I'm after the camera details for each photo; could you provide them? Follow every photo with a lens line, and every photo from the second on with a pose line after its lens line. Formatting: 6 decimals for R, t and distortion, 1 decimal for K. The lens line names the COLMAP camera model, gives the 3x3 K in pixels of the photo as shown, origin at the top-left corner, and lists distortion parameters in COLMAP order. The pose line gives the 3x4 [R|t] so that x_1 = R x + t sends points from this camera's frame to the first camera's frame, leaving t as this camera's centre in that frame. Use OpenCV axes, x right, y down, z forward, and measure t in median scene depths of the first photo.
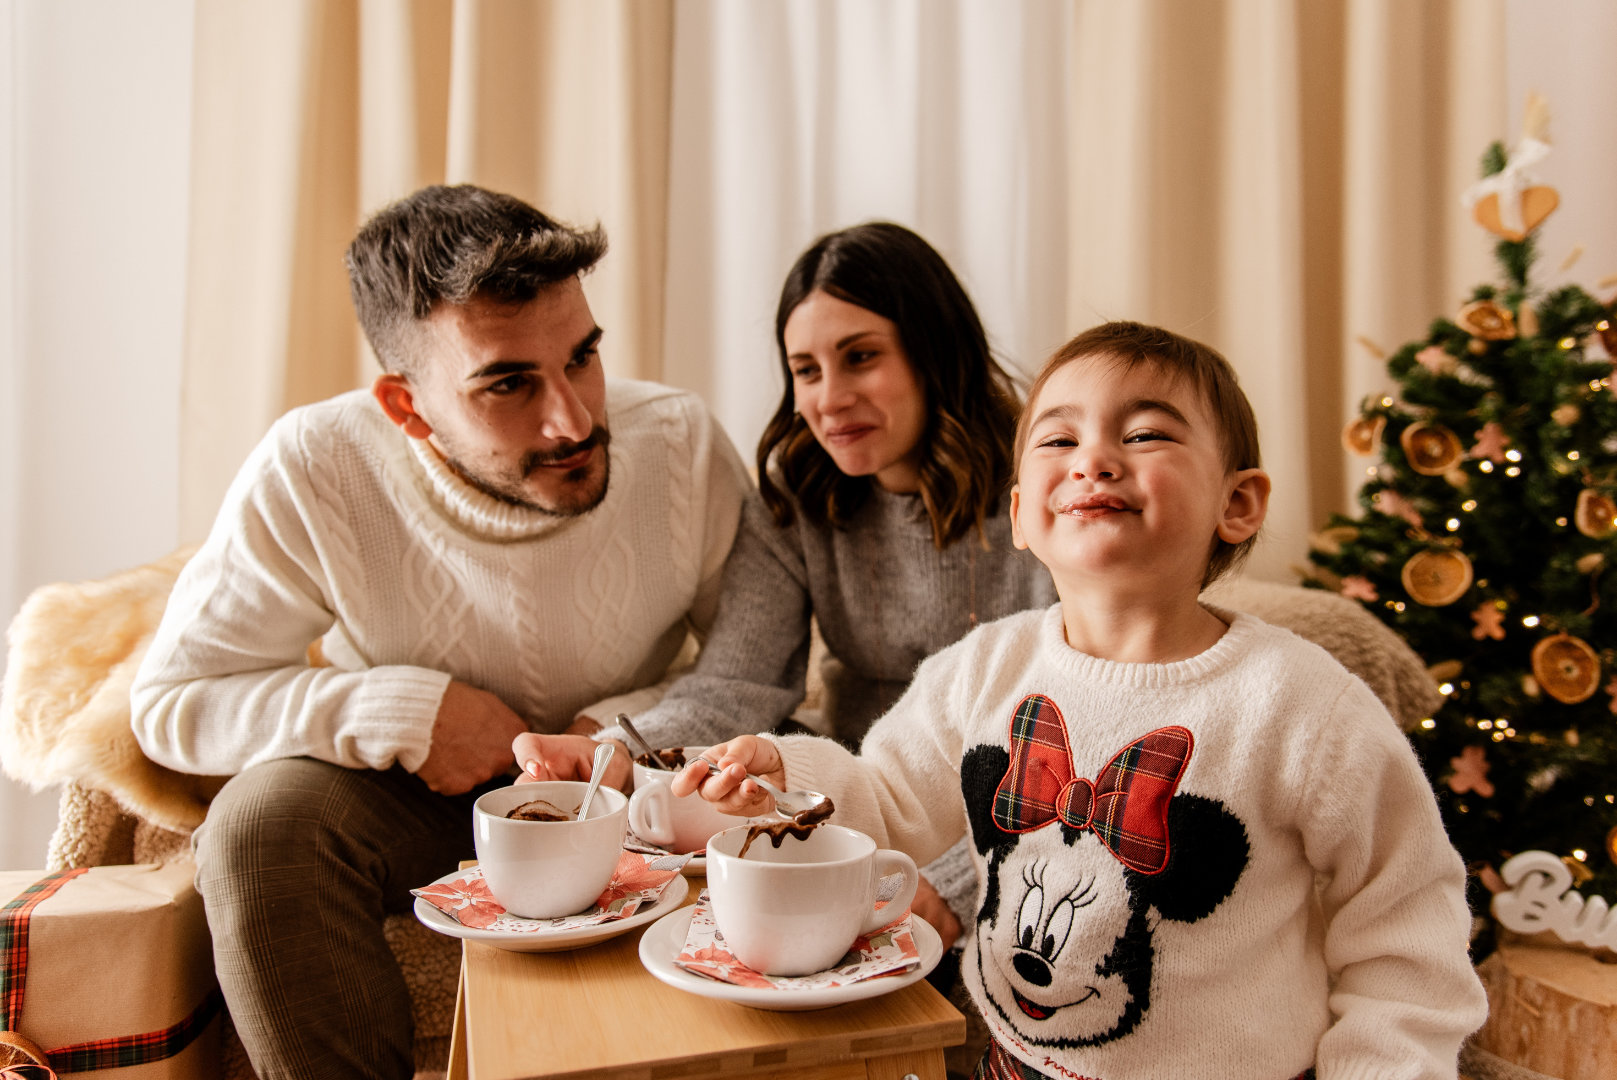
lens RADIAL K [[1133.8, 0, 825.9], [0, 1133.8, 508.7], [0, 0, 1]] dist [0.003186, 0.001680]
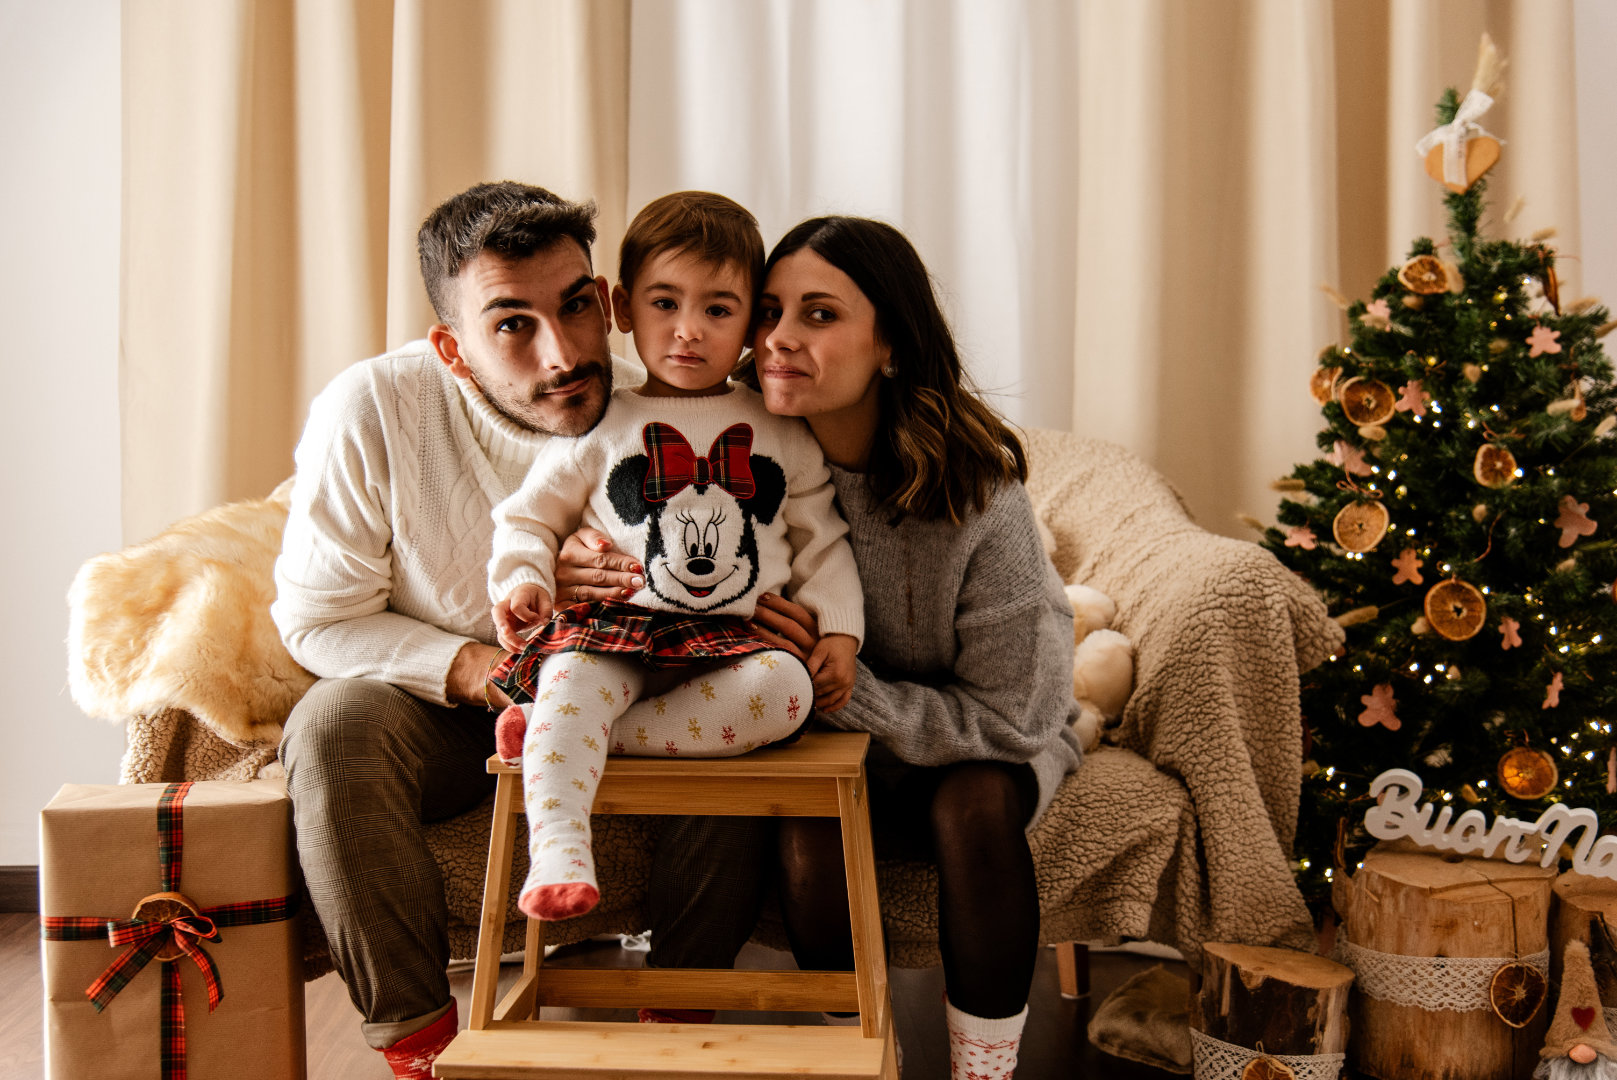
lens RADIAL K [[1709.6, 0, 809.1], [0, 1709.6, 529.6], [0, 0, 1]] dist [-0.050031, 0.000000]
pose [[0.998757, -0.012998, -0.048111, 0.114794], [0.015776, 0.998202, 0.057833, -0.038911], [0.047273, -0.058520, 0.997166, -0.638827]]
